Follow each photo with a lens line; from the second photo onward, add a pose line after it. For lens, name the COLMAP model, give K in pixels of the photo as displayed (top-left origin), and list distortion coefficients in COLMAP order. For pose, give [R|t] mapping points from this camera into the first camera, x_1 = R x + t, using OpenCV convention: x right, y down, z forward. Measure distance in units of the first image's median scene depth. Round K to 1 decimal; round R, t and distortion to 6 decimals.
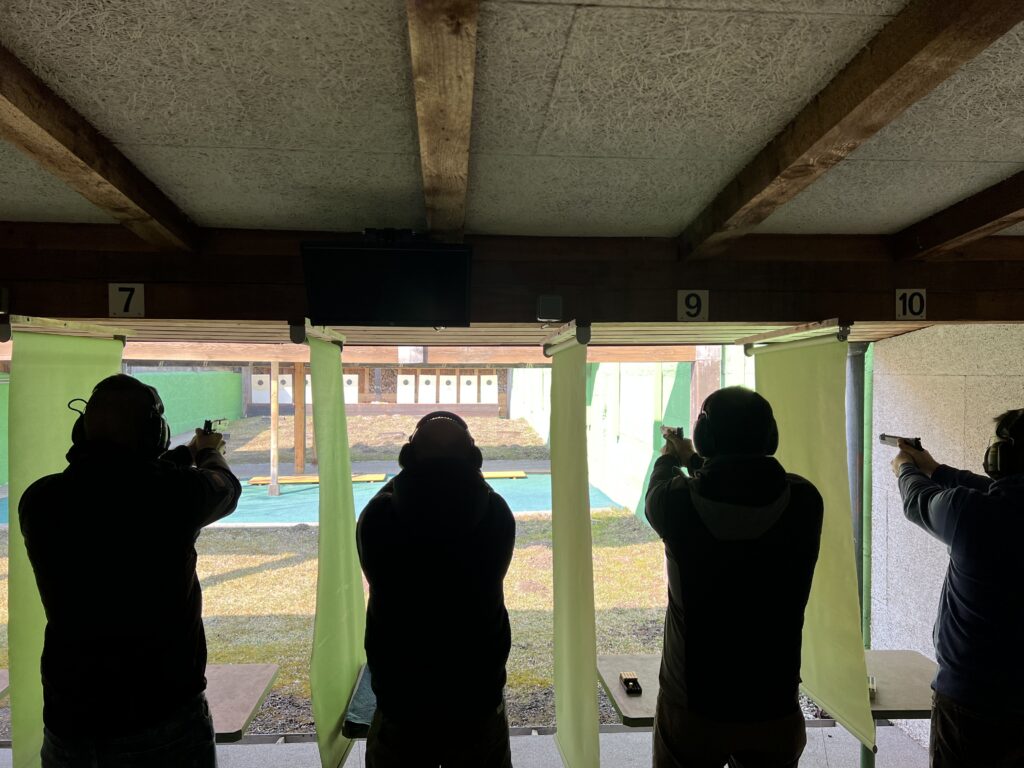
lens RADIAL K [[776.2, 0, 512.3], [0, 776.2, 385.5], [0, 0, 1]] dist [0.000414, -0.001341]
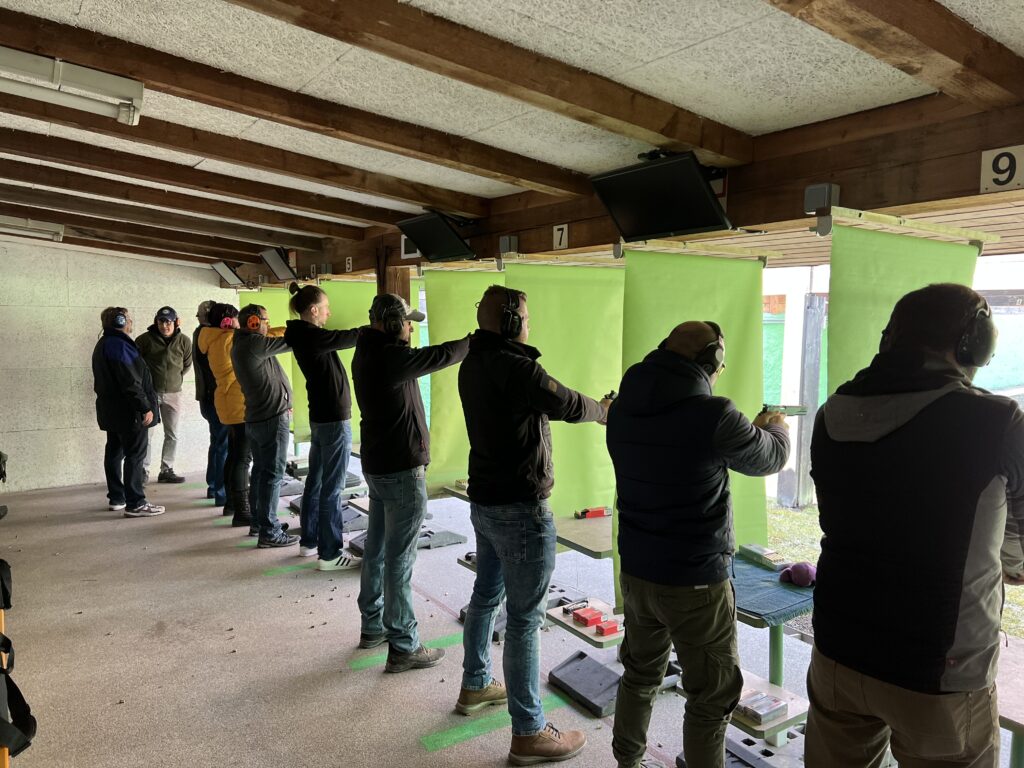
lens RADIAL K [[776.2, 0, 511.9], [0, 776.2, 383.4], [0, 0, 1]] dist [0.000414, -0.001341]
pose [[0.473012, 0.067884, -0.878437, 0.716535], [-0.007405, 0.997298, 0.073081, 0.052857], [0.881025, -0.028063, 0.472236, 0.249979]]
